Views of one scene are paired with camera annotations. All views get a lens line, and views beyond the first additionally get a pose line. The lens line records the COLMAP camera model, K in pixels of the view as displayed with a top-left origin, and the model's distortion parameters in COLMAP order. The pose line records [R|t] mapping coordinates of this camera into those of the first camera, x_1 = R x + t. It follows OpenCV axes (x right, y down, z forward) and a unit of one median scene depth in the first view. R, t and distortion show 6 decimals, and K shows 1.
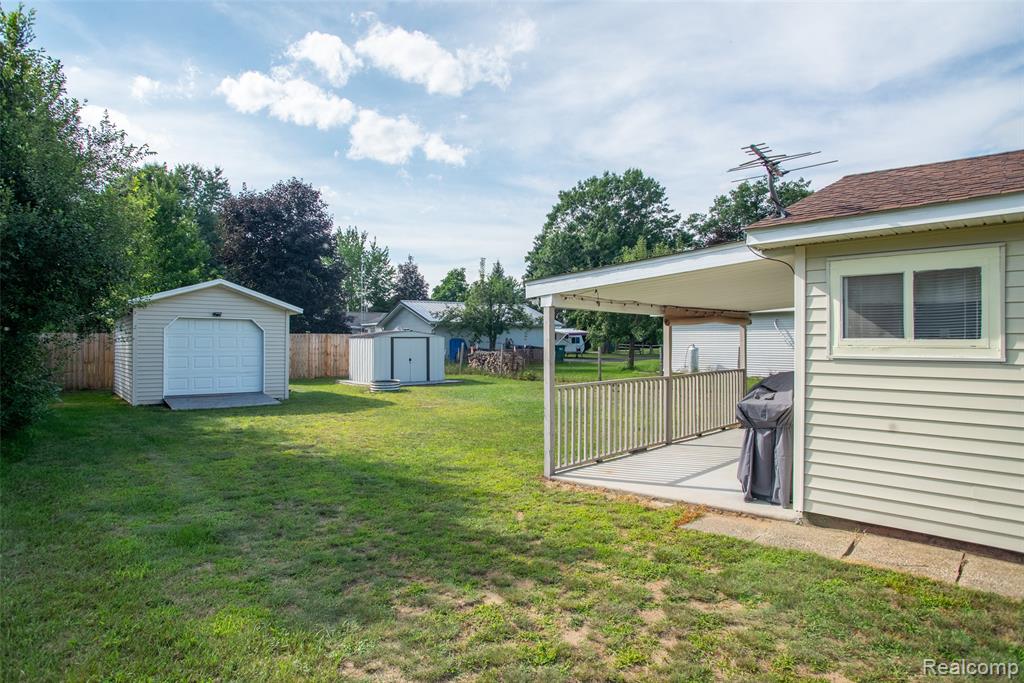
lens RADIAL K [[595.6, 0, 506.8], [0, 595.6, 344.1], [0, 0, 1]] dist [-0.090728, 0.051965]
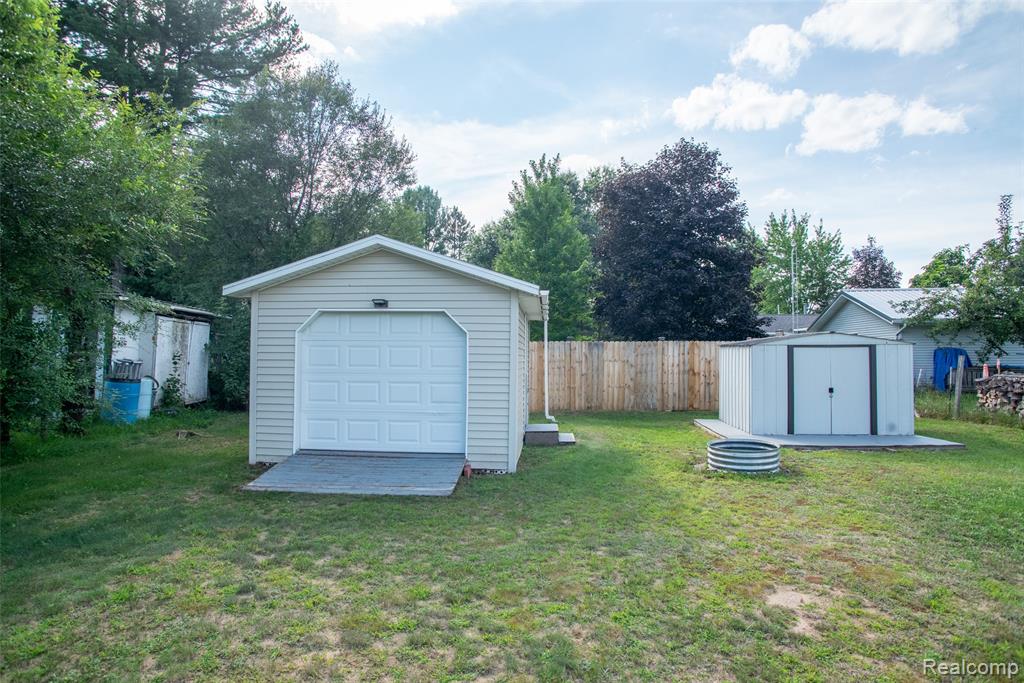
lens RADIAL K [[591.6, 0, 512.0], [0, 591.6, 341.5], [0, 0, 1]] dist [-0.062023, 0.048255]
pose [[0.742113, -0.013756, -0.670134, -0.019323], [-0.001984, 0.999740, -0.022719, -0.001619], [0.670272, 0.018189, 0.741892, 0.274907]]
